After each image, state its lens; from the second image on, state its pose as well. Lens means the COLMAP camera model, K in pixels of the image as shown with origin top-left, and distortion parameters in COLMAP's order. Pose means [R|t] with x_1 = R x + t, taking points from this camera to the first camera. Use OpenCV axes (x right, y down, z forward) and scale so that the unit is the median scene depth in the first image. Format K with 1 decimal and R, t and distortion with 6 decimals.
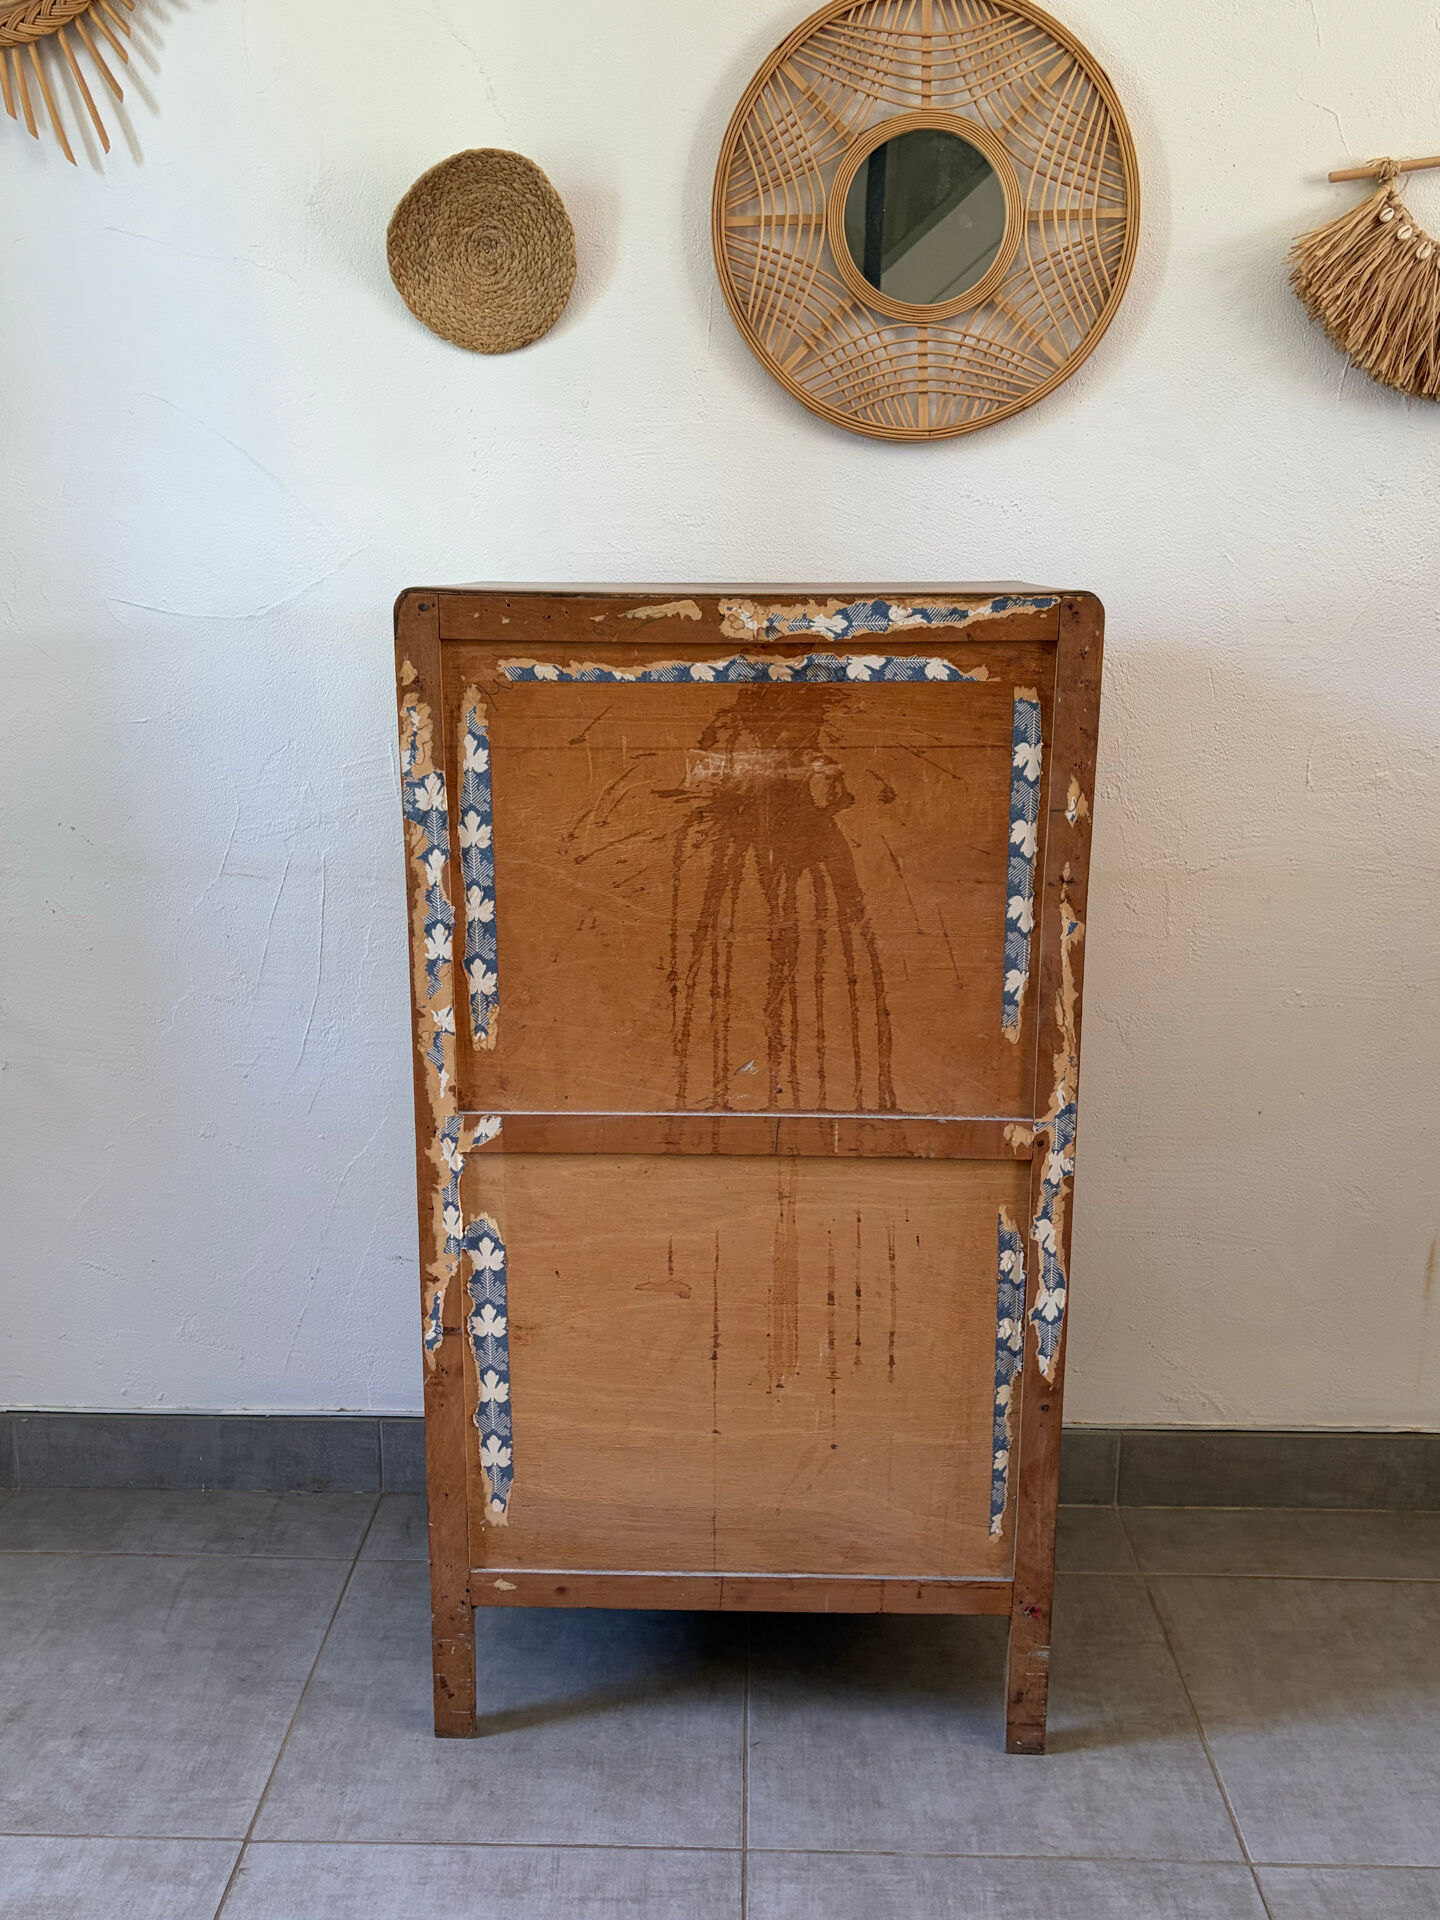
lens RADIAL K [[1768.6, 0, 713.0], [0, 1768.6, 963.4], [0, 0, 1]] dist [0.015650, 0.000000]
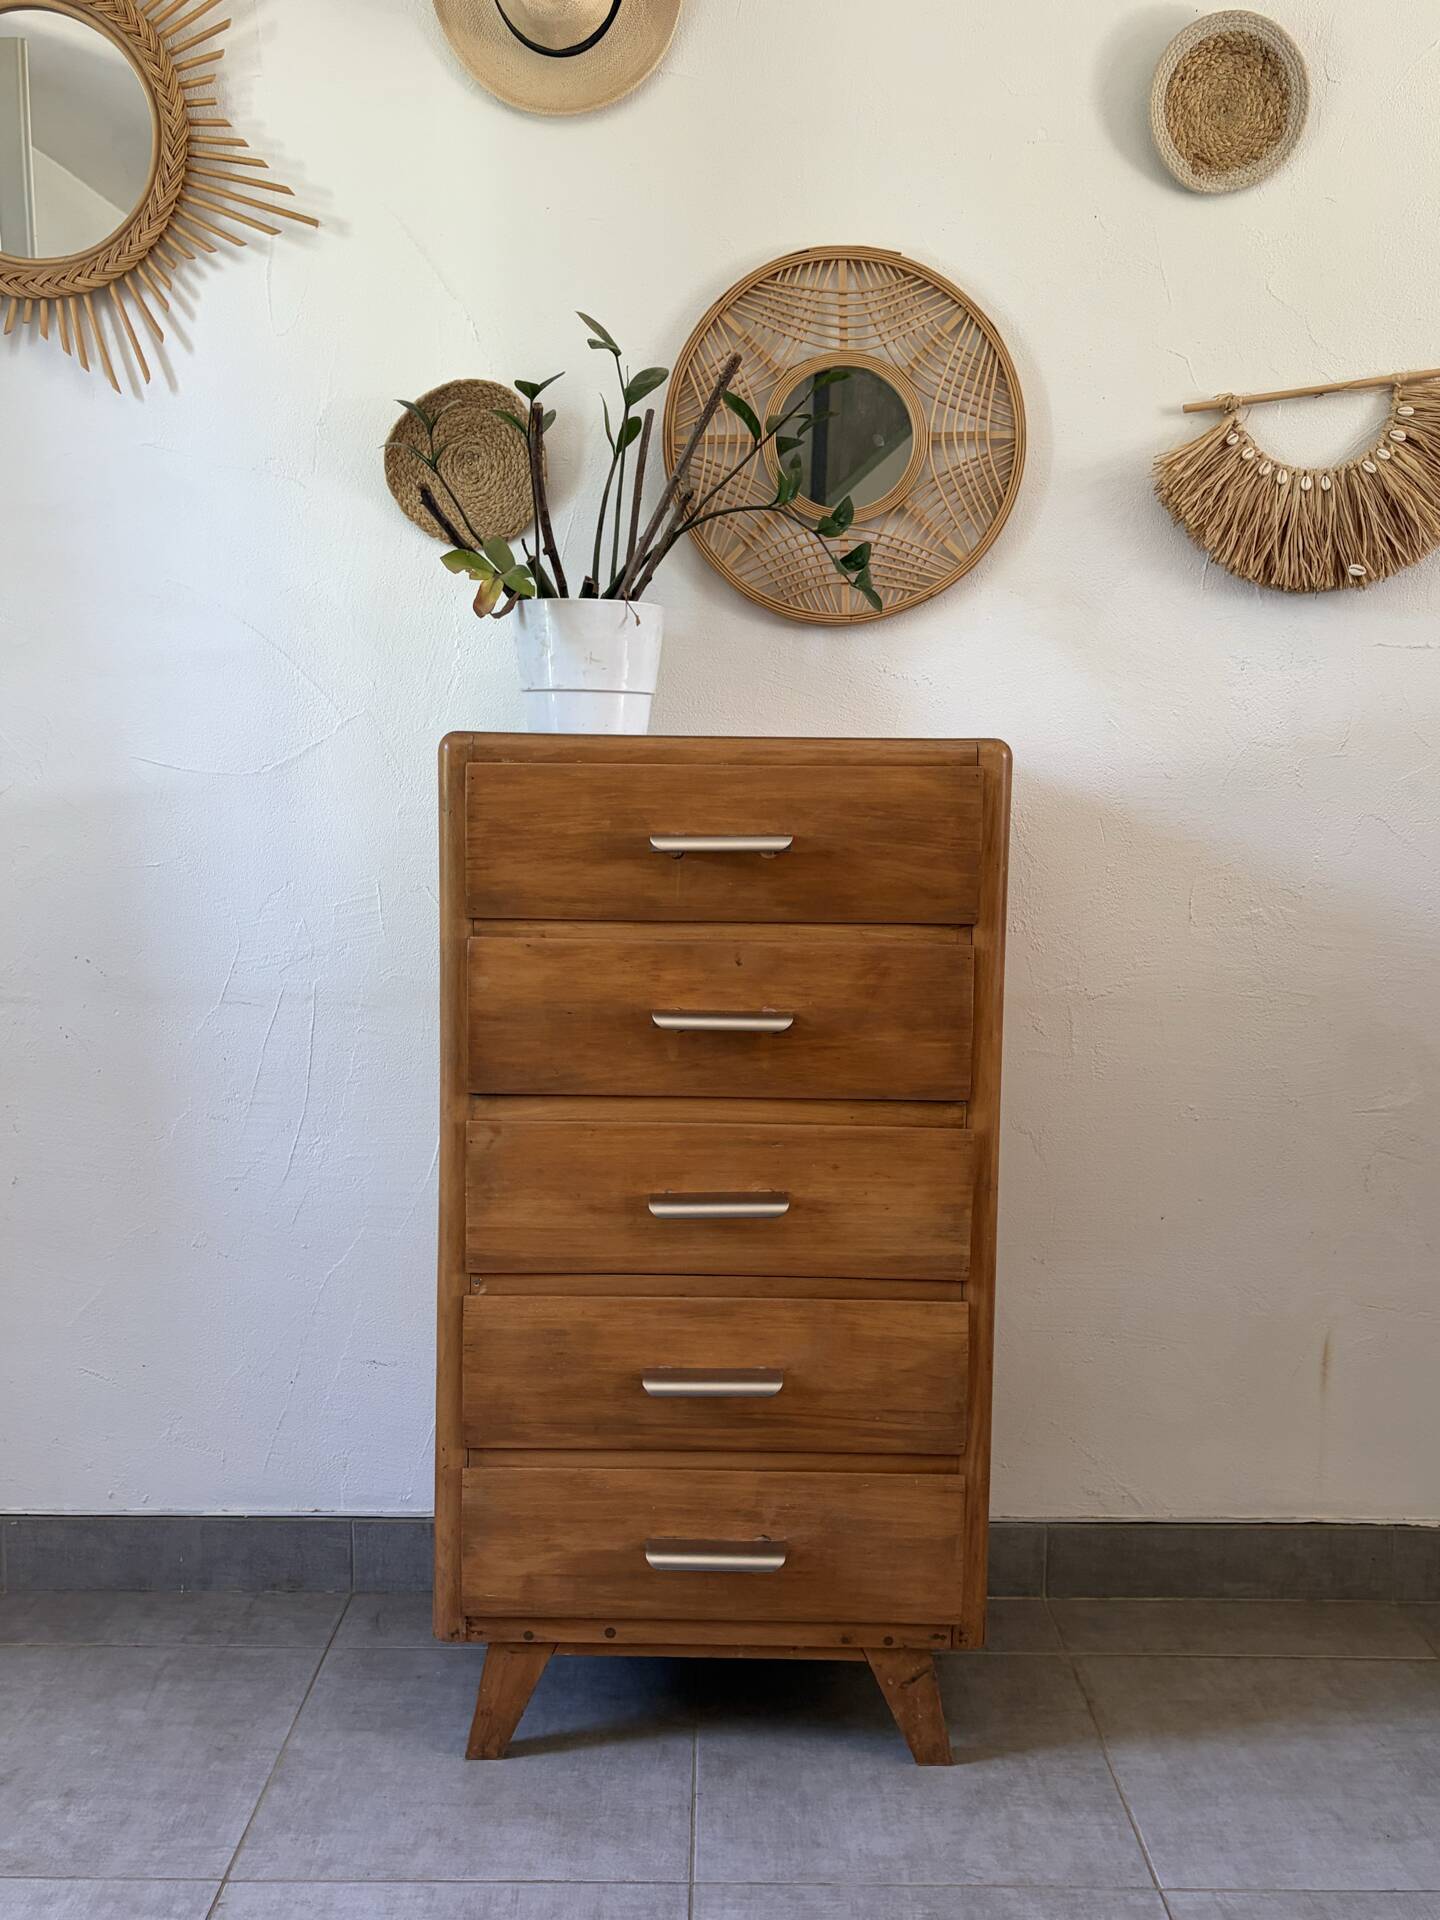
lens RADIAL K [[1768.6, 0, 715.6], [0, 1768.6, 957.2], [0, 0, 1]] dist [0.015650, 0.000000]
pose [[0.999780, -0.001044, 0.020950, 0.009395], [0.003733, 0.991672, -0.128732, 0.073159], [-0.020641, 0.128782, 0.991458, -0.121028]]
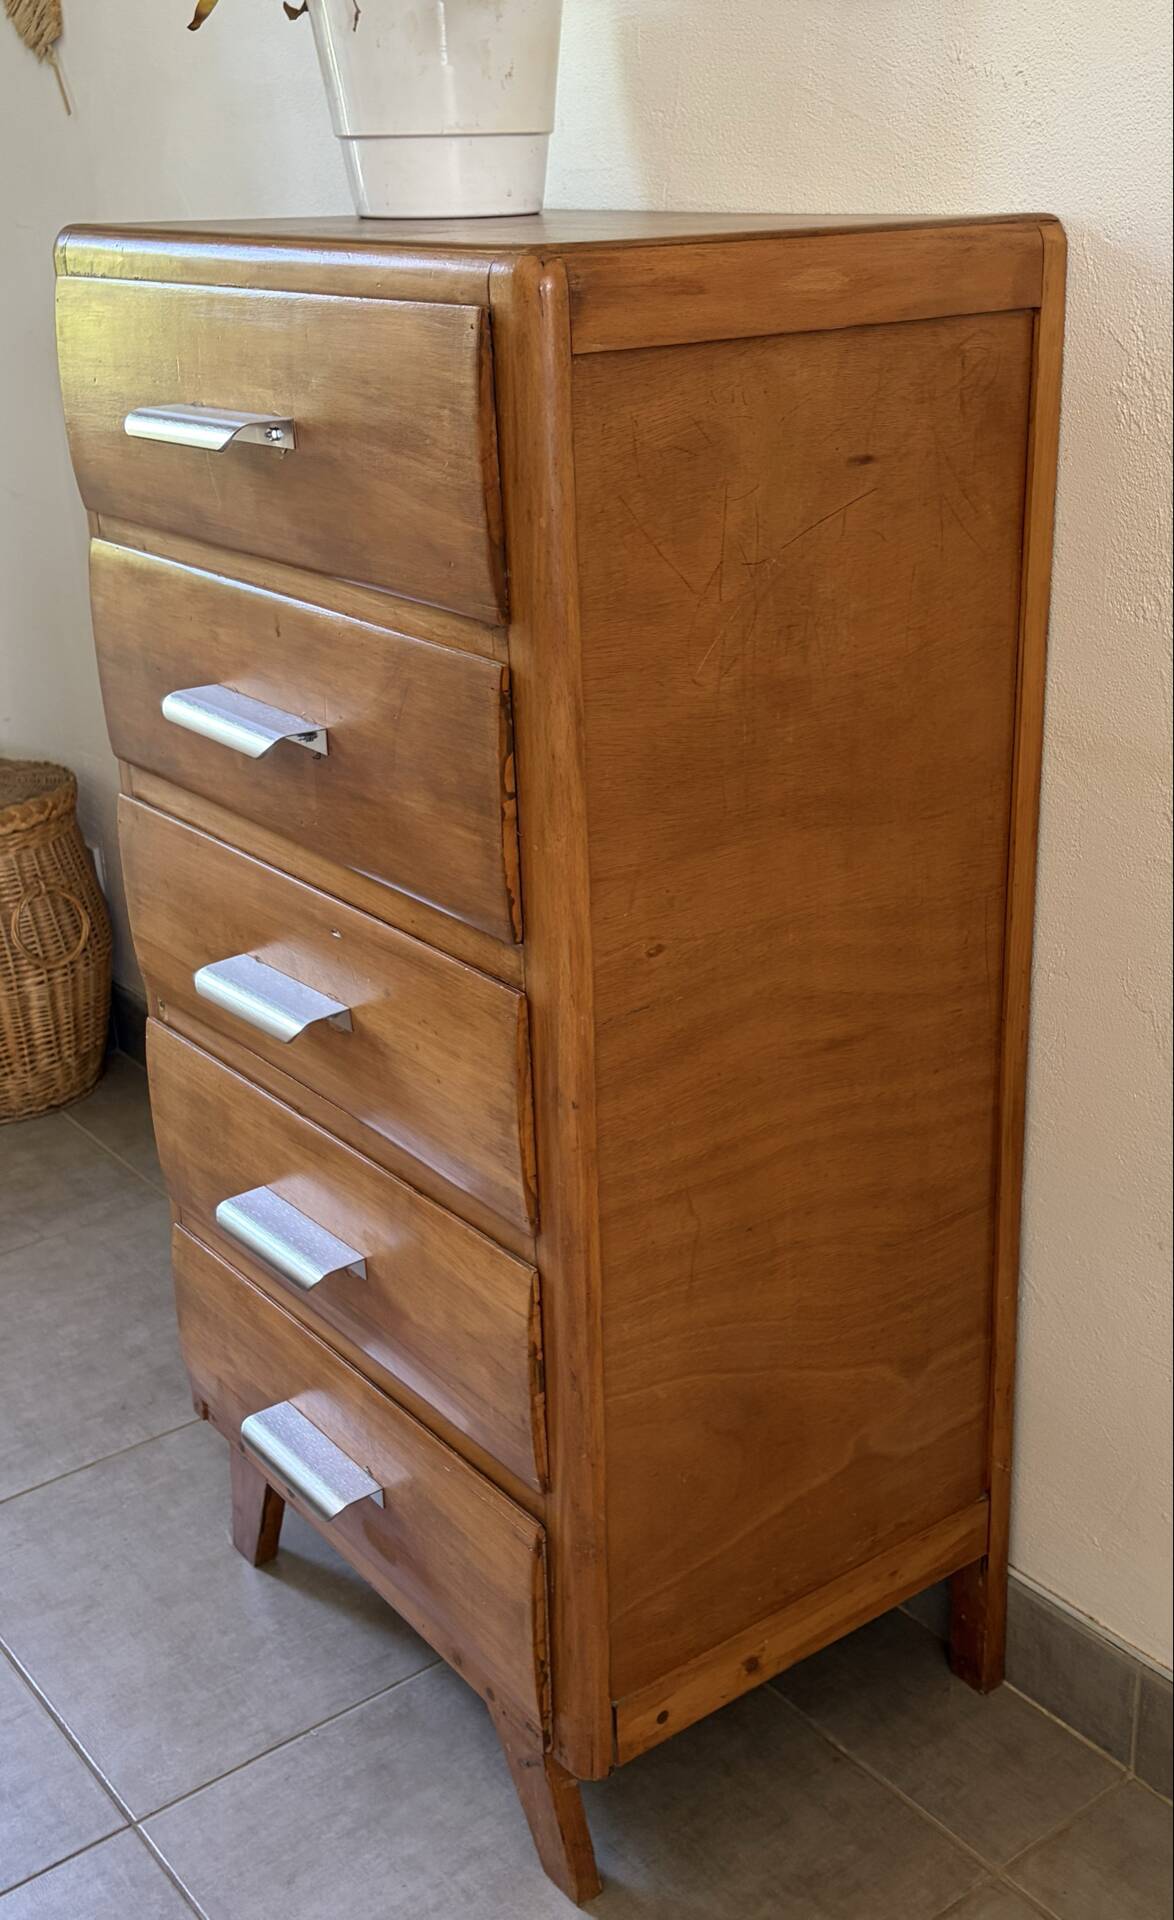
lens RADIAL K [[2037.3, 0, 715.4], [0, 2037.3, 979.0], [0, 0, 1]] dist [0.034906, 0.000000]
pose [[0.653603, 0.266251, -0.708459, 0.678960], [-0.148616, 0.963004, 0.224804, -0.119541], [0.742103, -0.041645, 0.668991, 0.511248]]
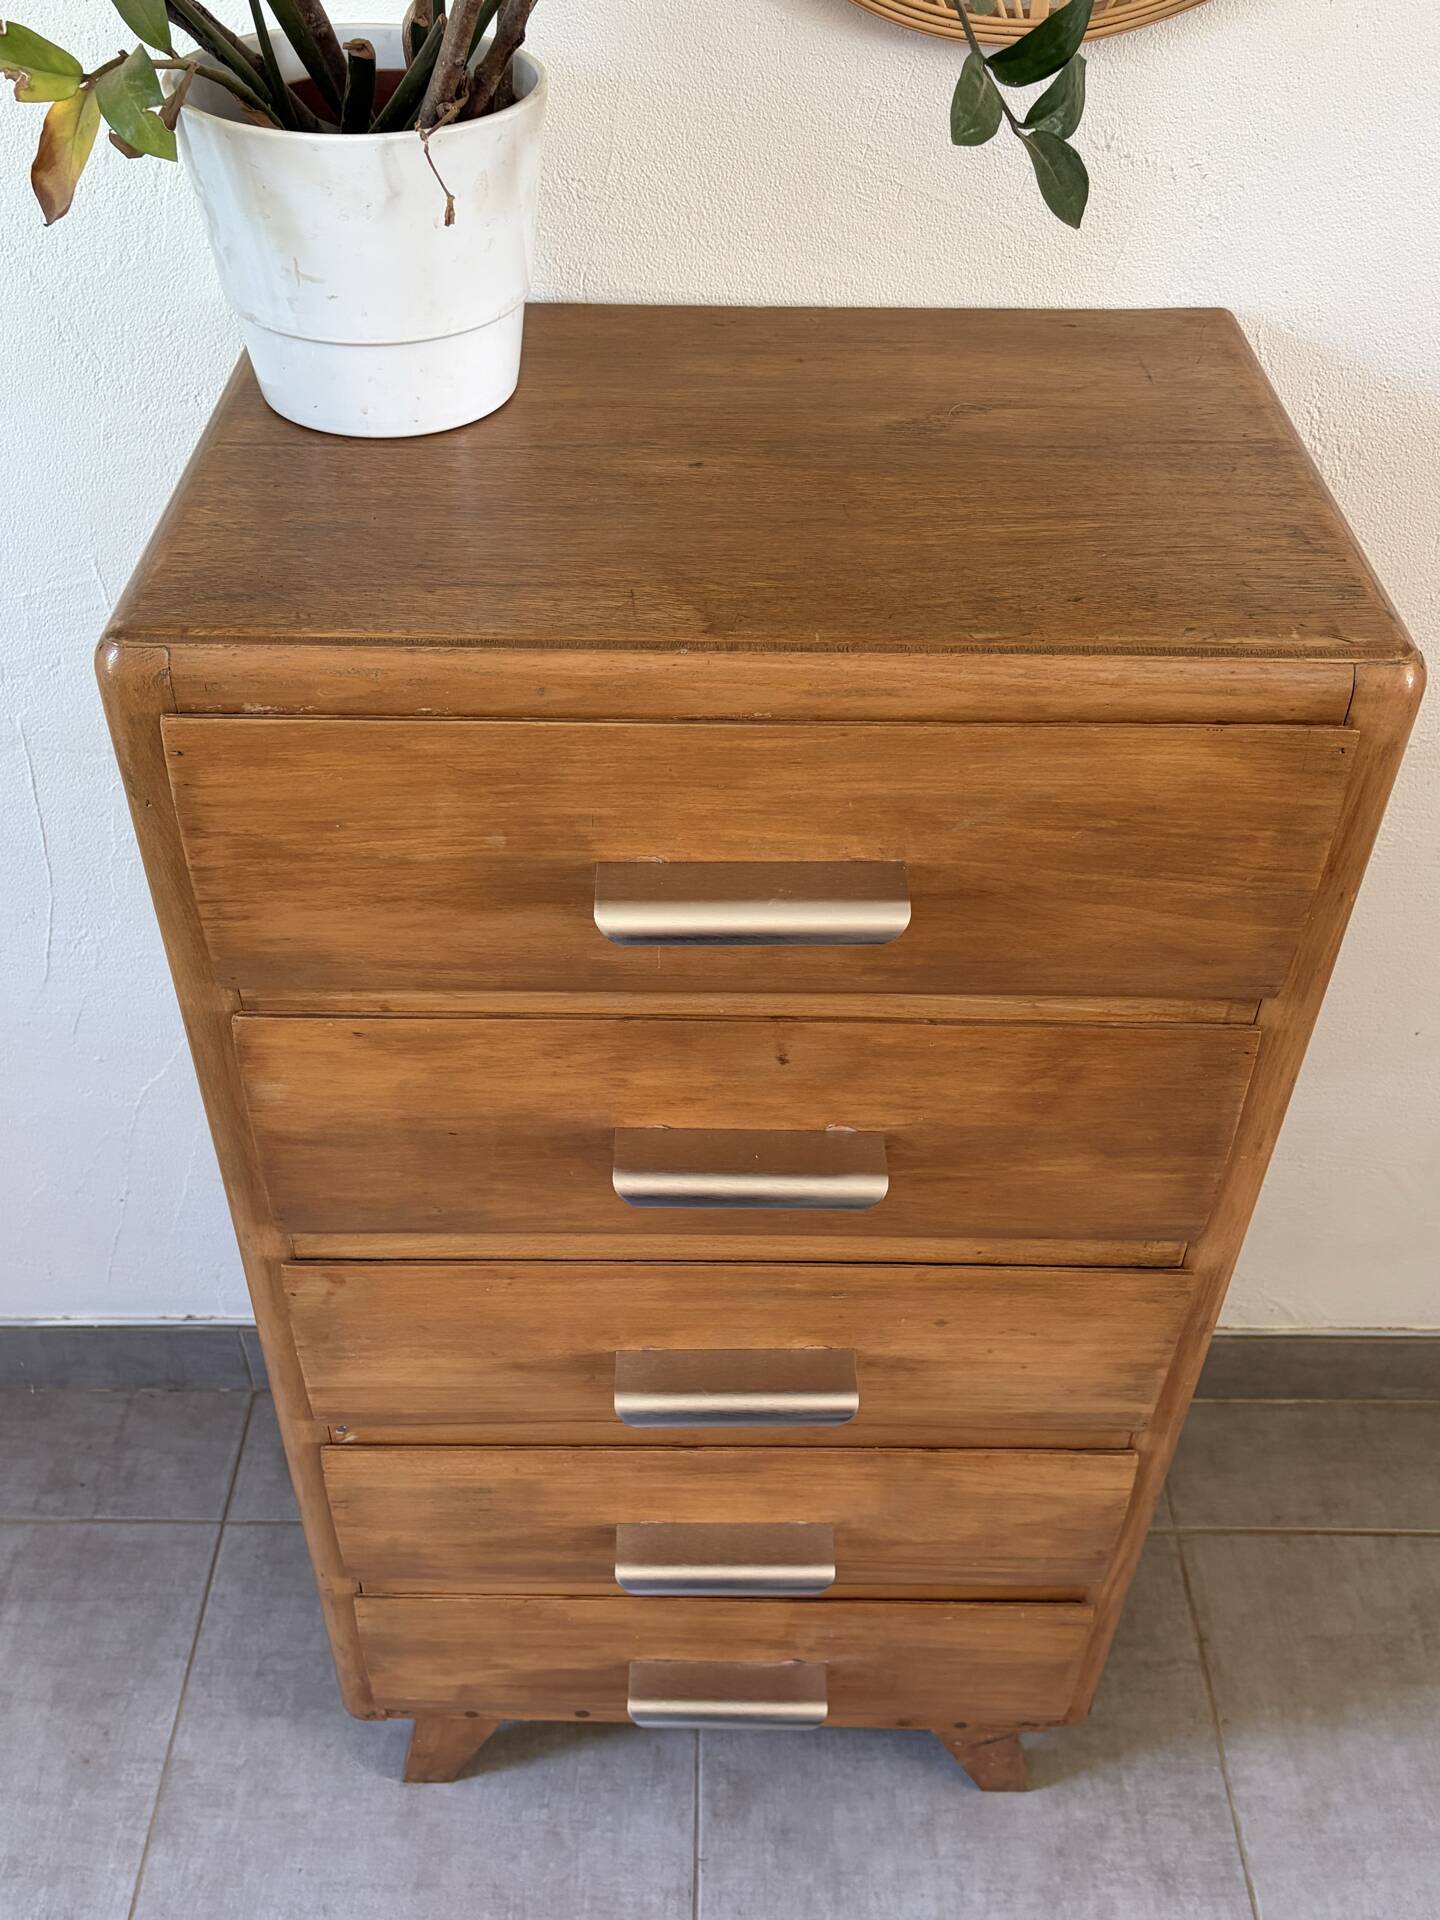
lens RADIAL K [[1768.6, 0, 721.2], [0, 1768.6, 969.7], [0, 0, 1]] dist [0.015650, 0.000000]
pose [[0.999747, -0.008963, 0.020640, 0.016035], [-0.001971, 0.878836, 0.477119, -0.316531], [-0.022415, -0.477039, 0.878596, 0.449258]]
